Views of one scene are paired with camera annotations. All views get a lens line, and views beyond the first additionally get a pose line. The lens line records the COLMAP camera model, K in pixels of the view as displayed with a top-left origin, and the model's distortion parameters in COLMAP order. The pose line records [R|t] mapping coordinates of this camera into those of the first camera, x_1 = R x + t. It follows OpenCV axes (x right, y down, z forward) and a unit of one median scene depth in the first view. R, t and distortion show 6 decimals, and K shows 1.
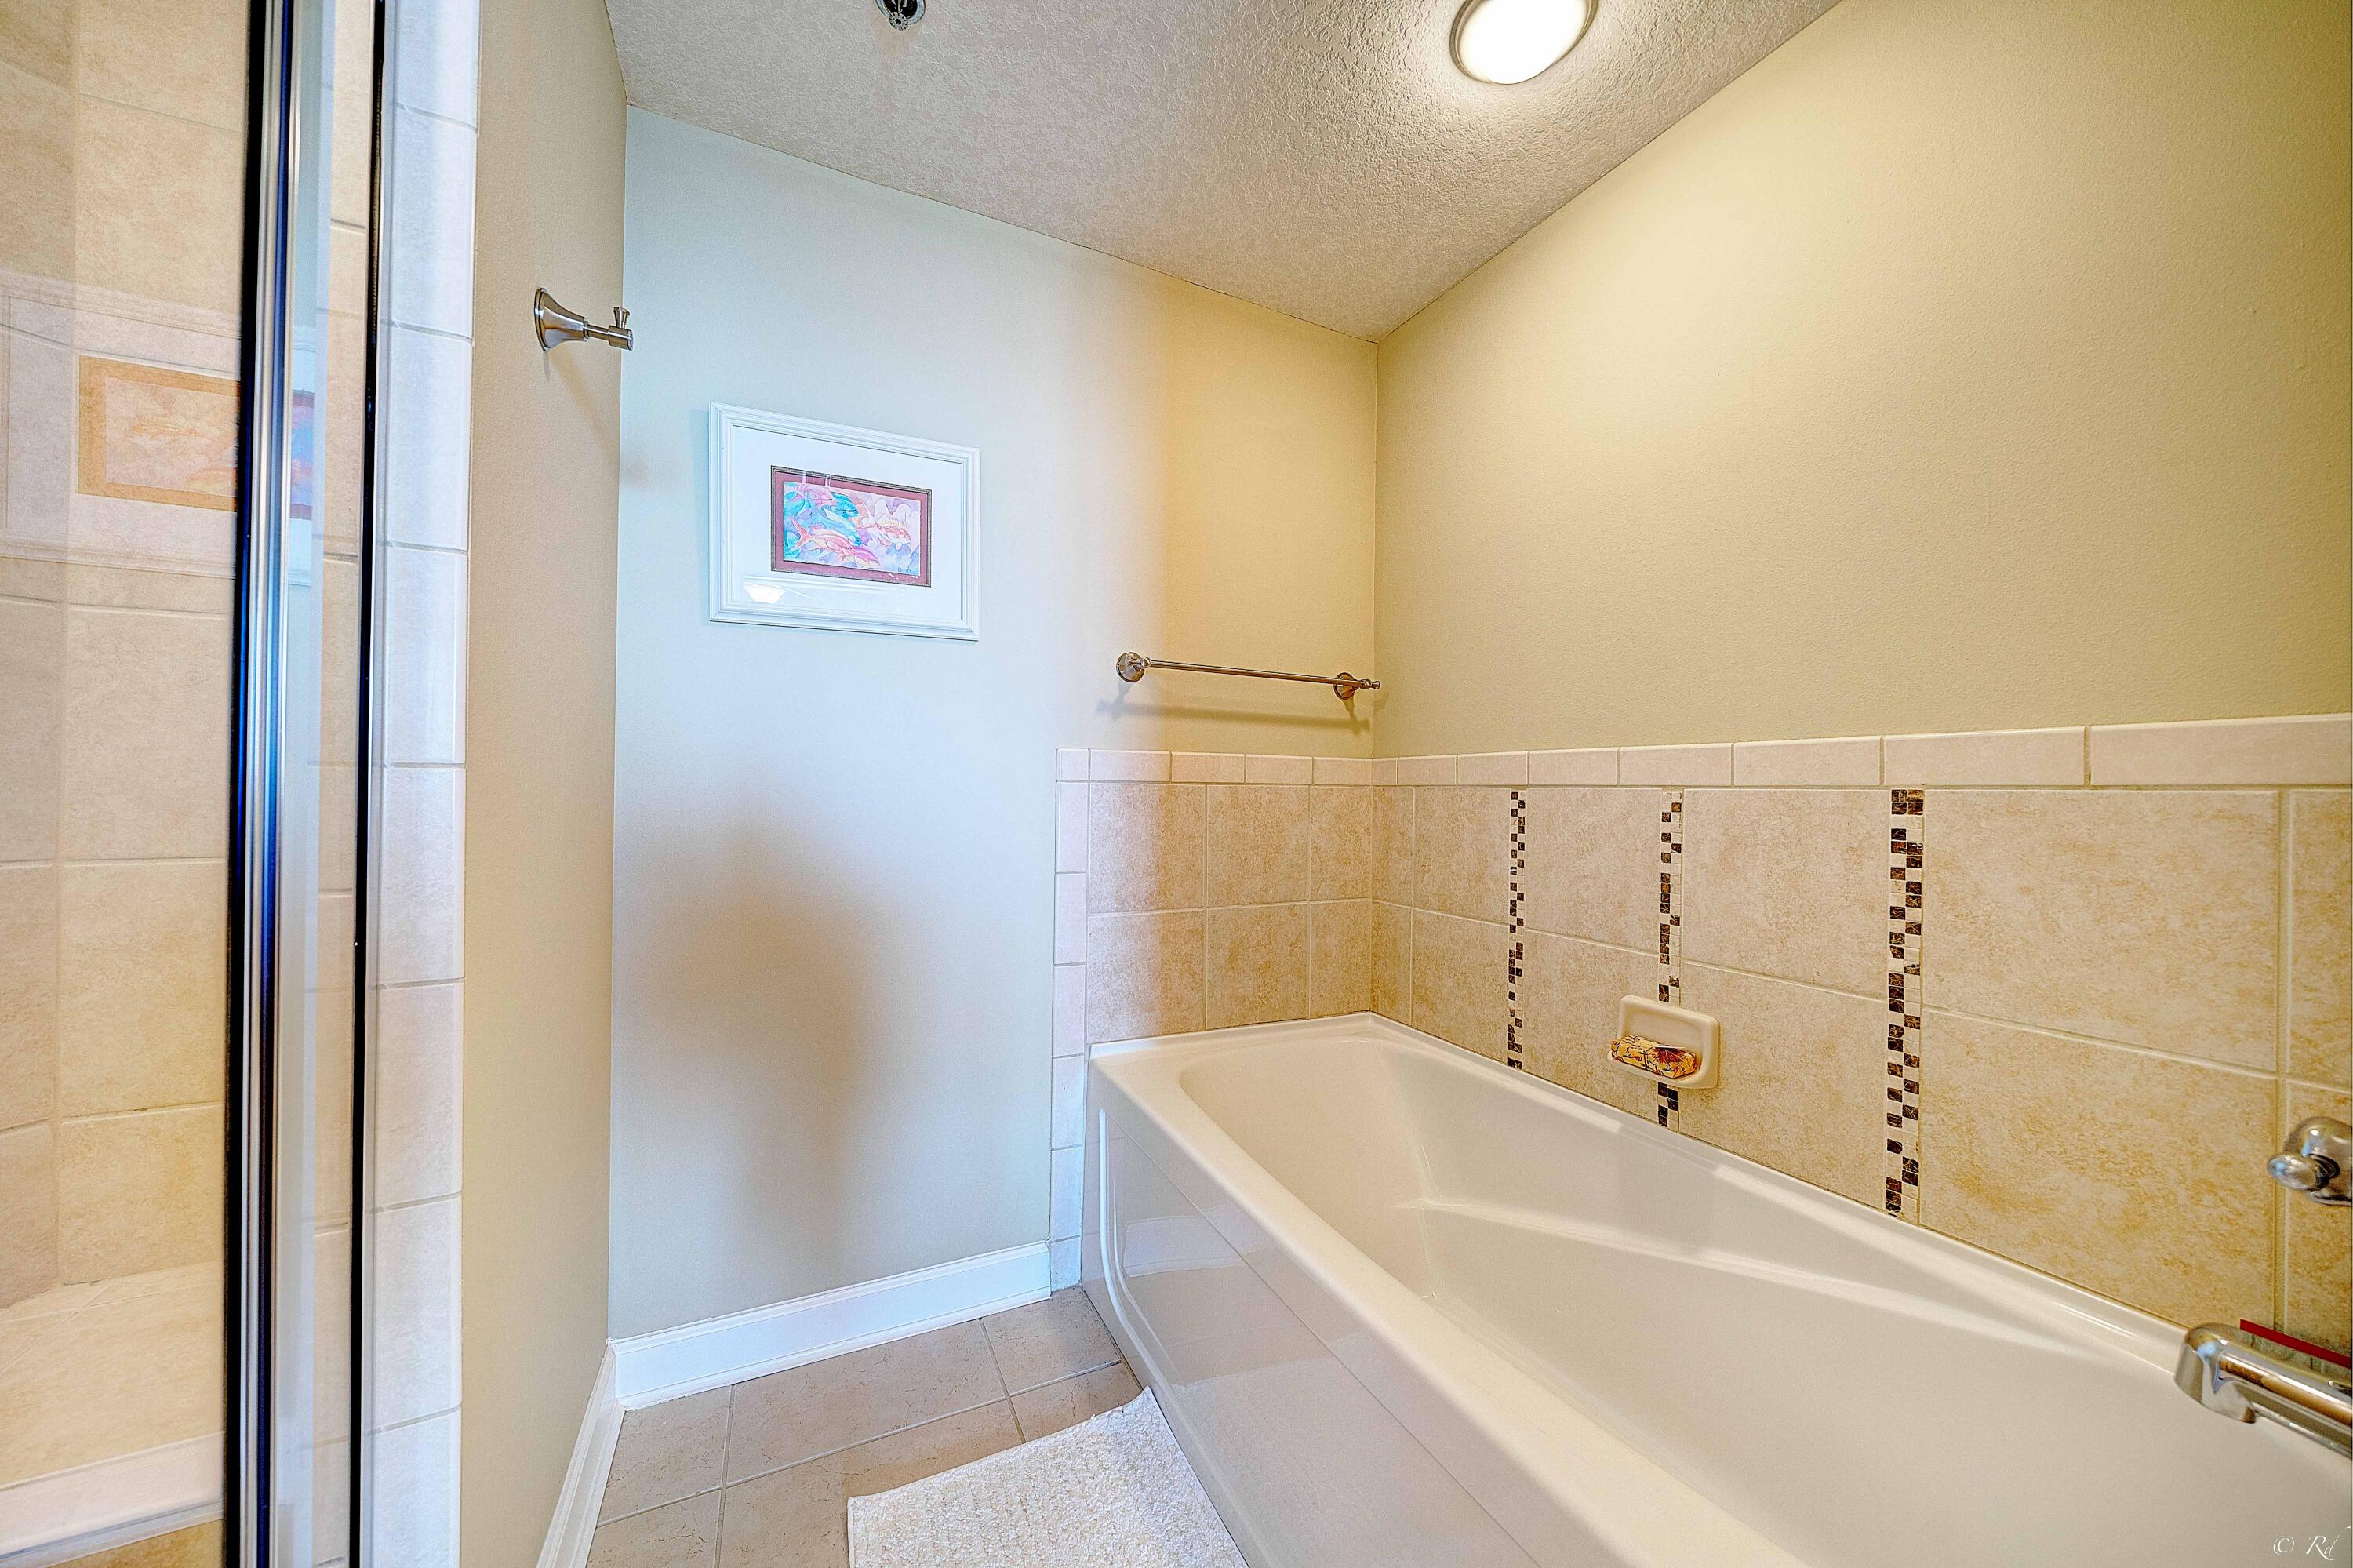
lens RADIAL K [[801.0, 0, 1174.0], [0, 801.0, 788.7], [0, 0, 1]] dist [-0.006675, 0.000144]
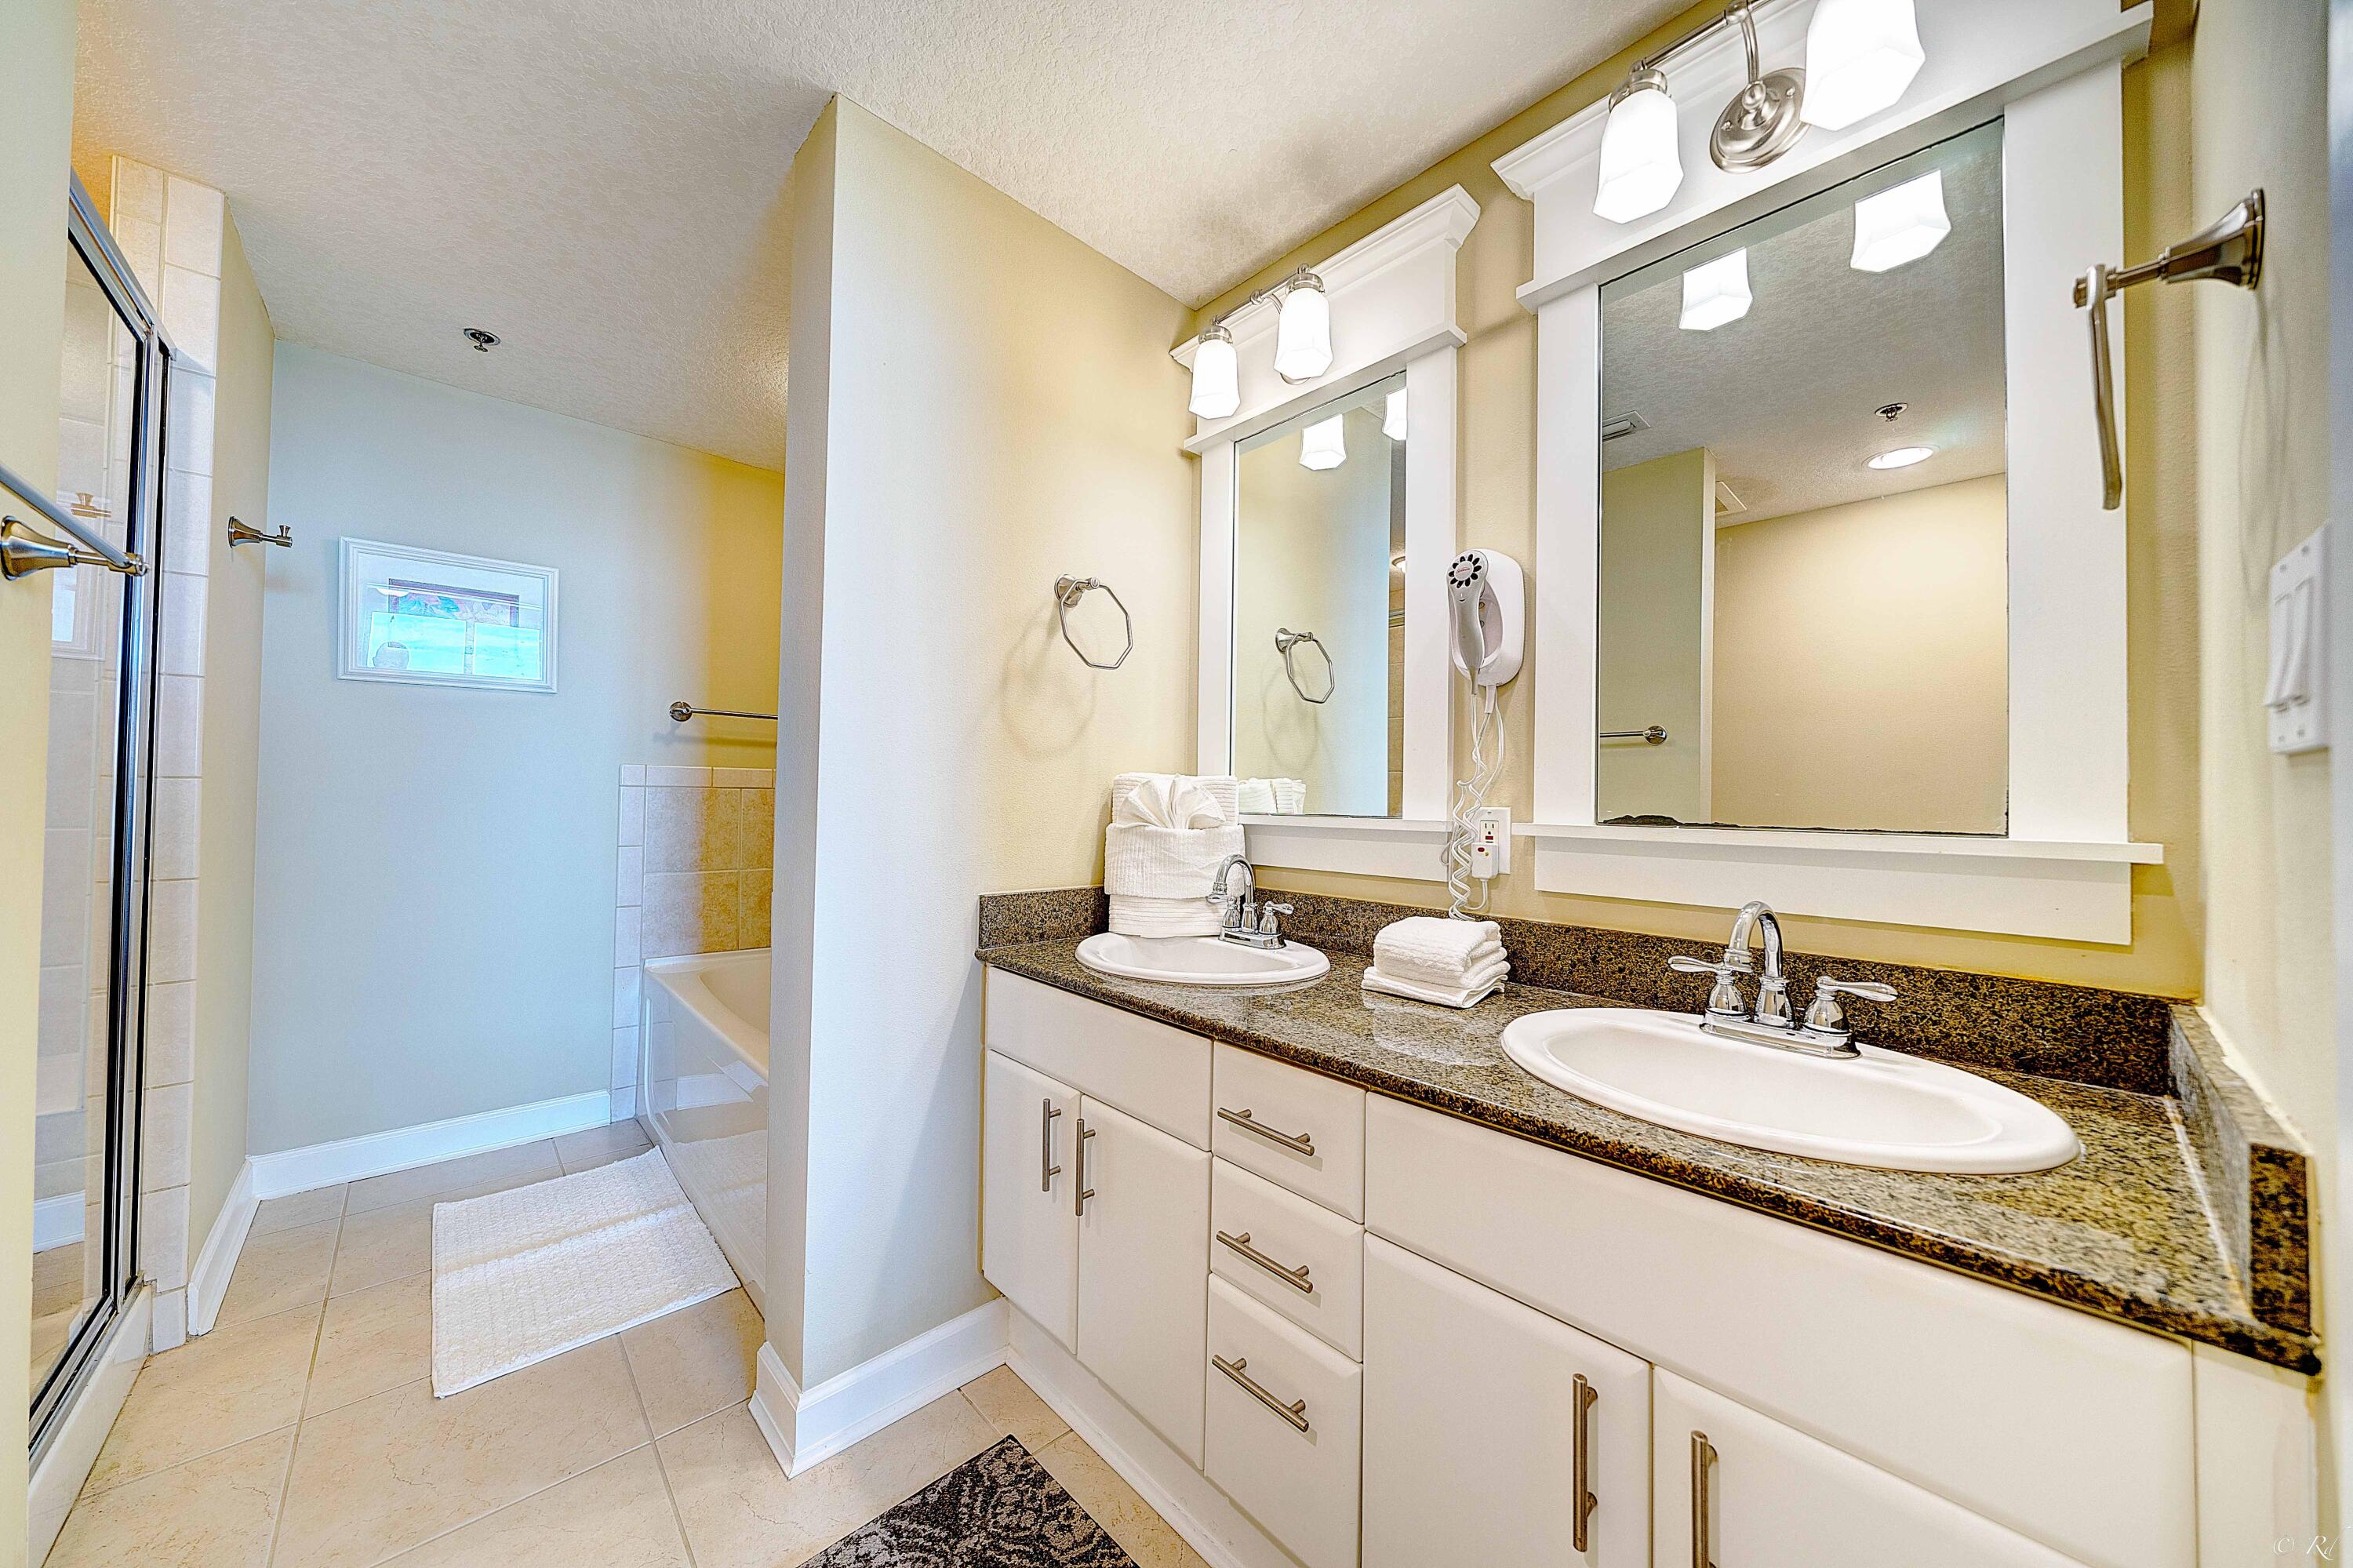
lens RADIAL K [[801.0, 0, 1172.0], [0, 801.0, 785.3], [0, 0, 1]] dist [-0.006675, 0.000144]
pose [[0.952884, 0.012390, 0.303081, 0.392560], [-0.011654, 0.999923, -0.004235, -0.016821], [-0.303110, 0.000504, 0.952956, -0.761664]]
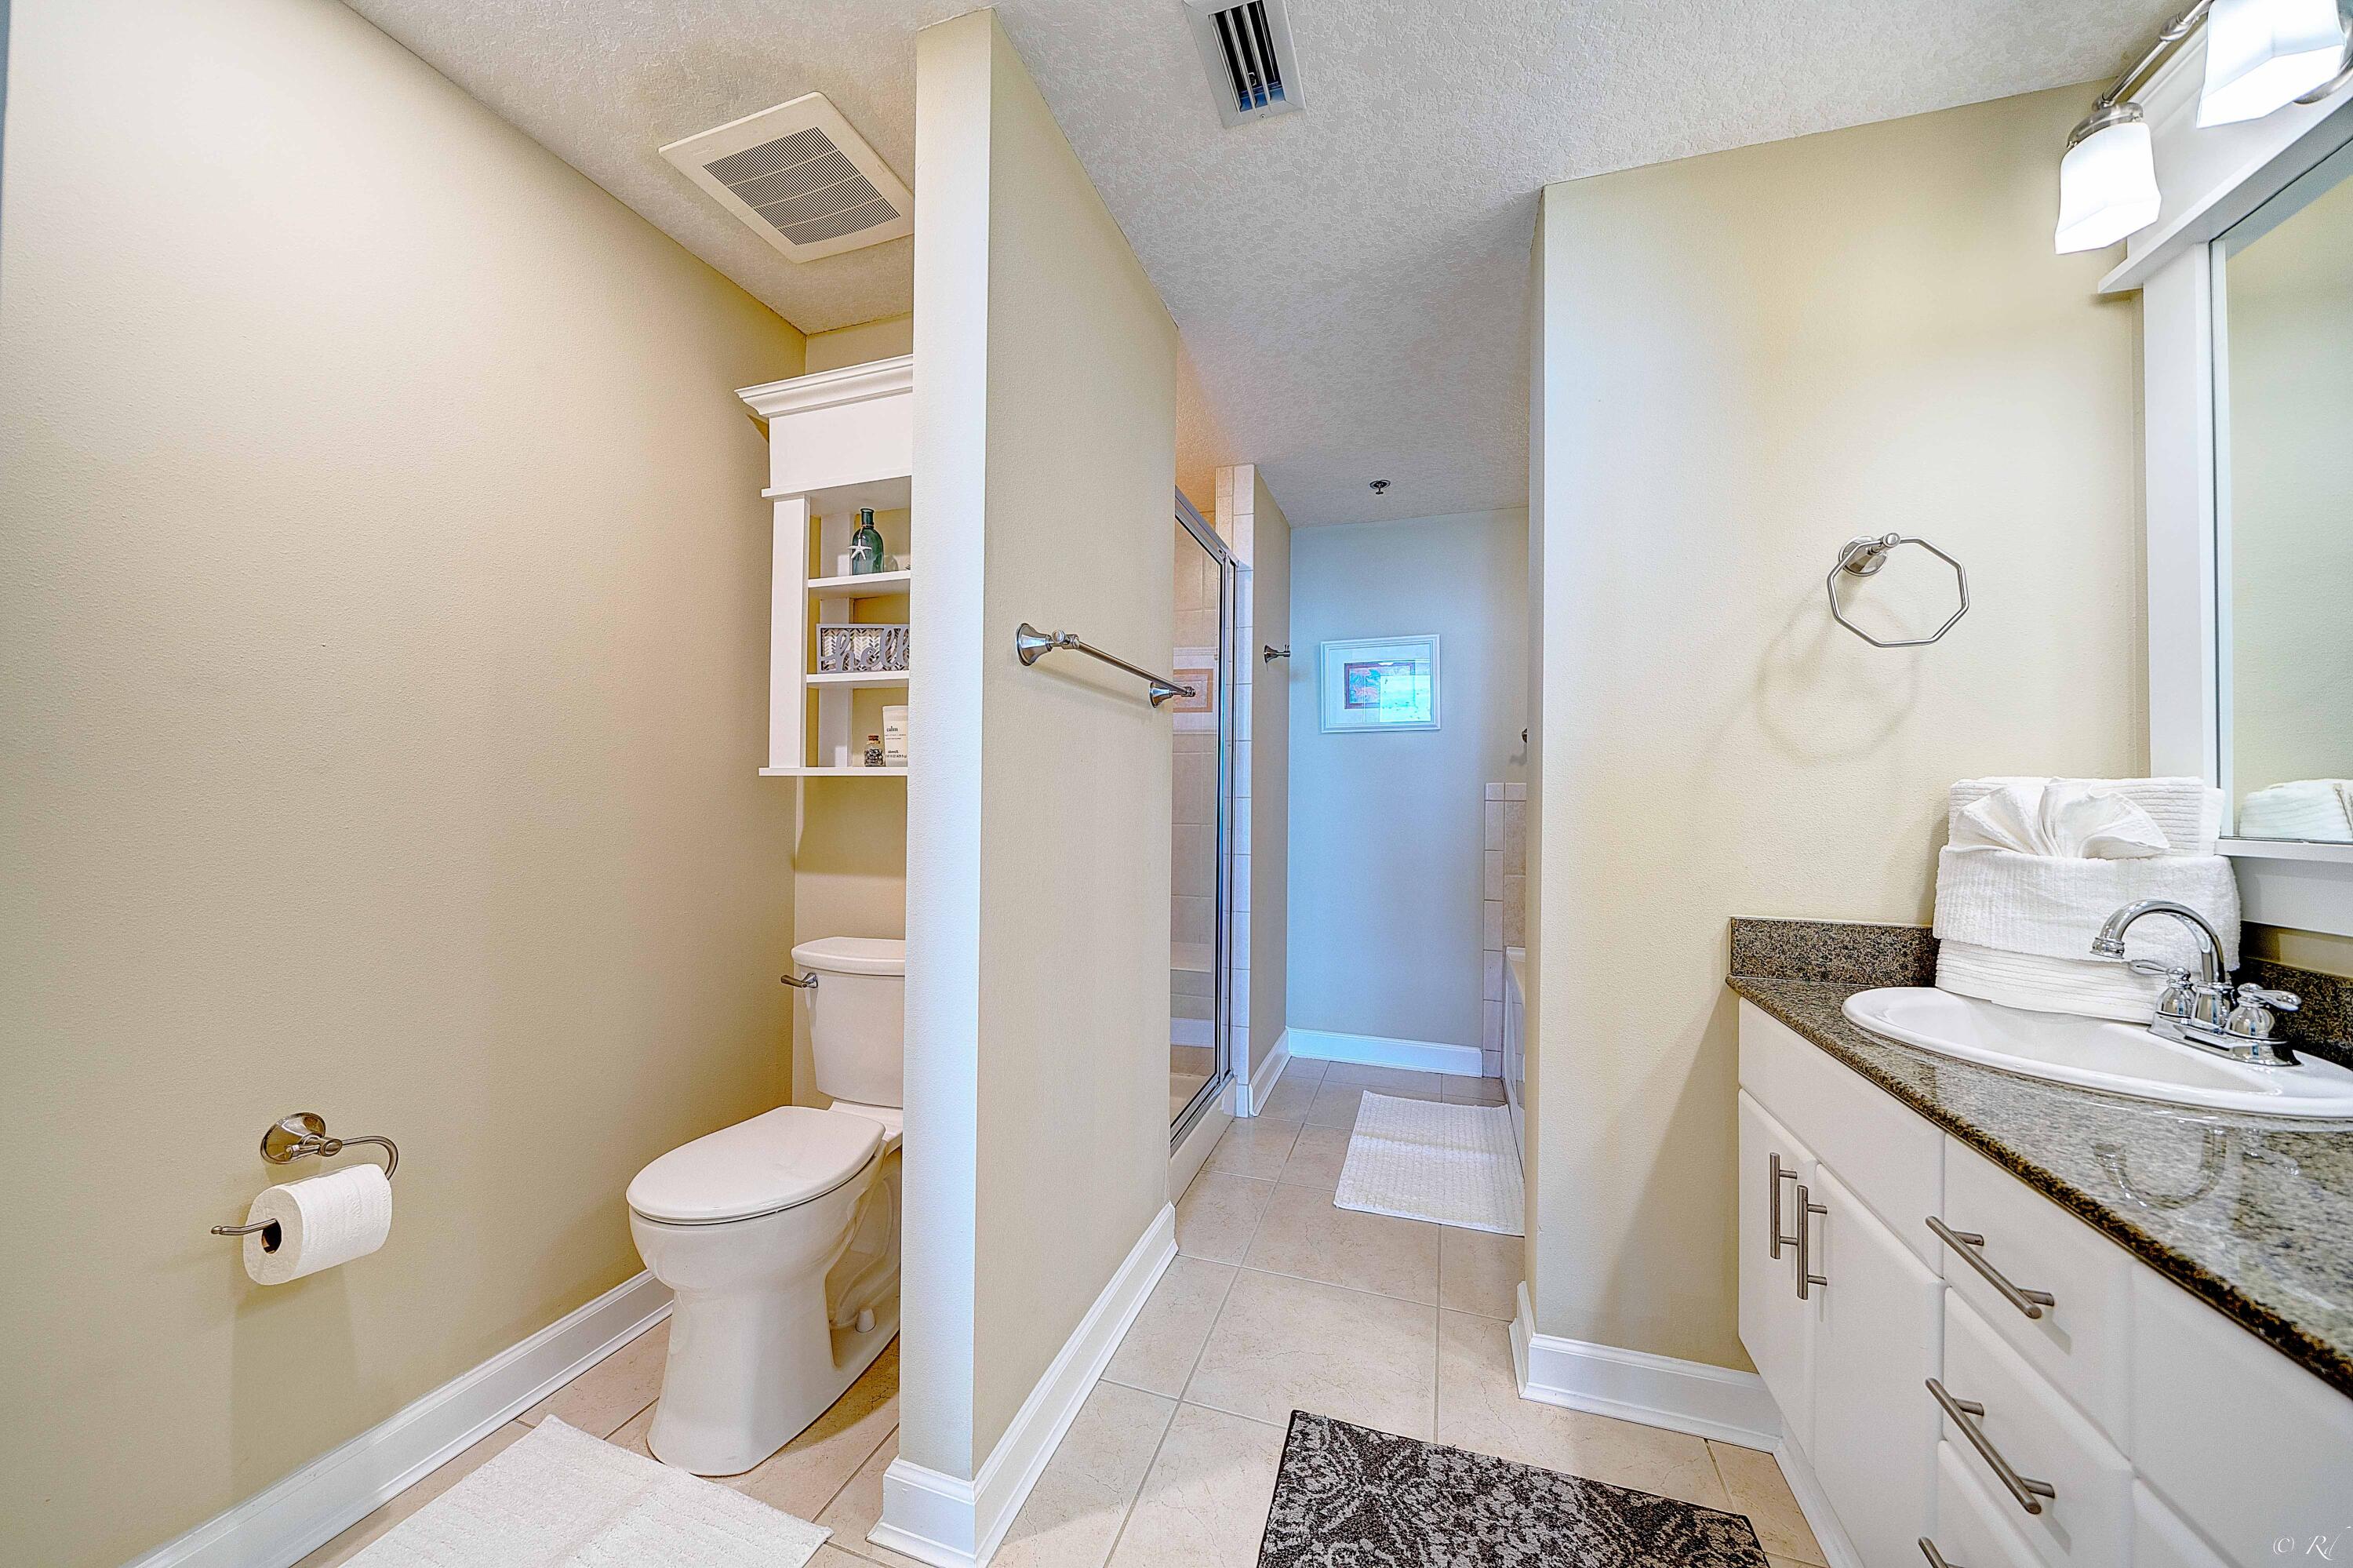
lens RADIAL K [[801.0, 0, 1181.9], [0, 801.0, 786.5], [0, 0, 1]] dist [-0.006675, 0.000144]
pose [[0.726850, -0.008286, -0.686746, 0.615273], [-0.000623, 0.999919, -0.012724, -0.018303], [0.686796, 0.009676, 0.726786, -0.829350]]
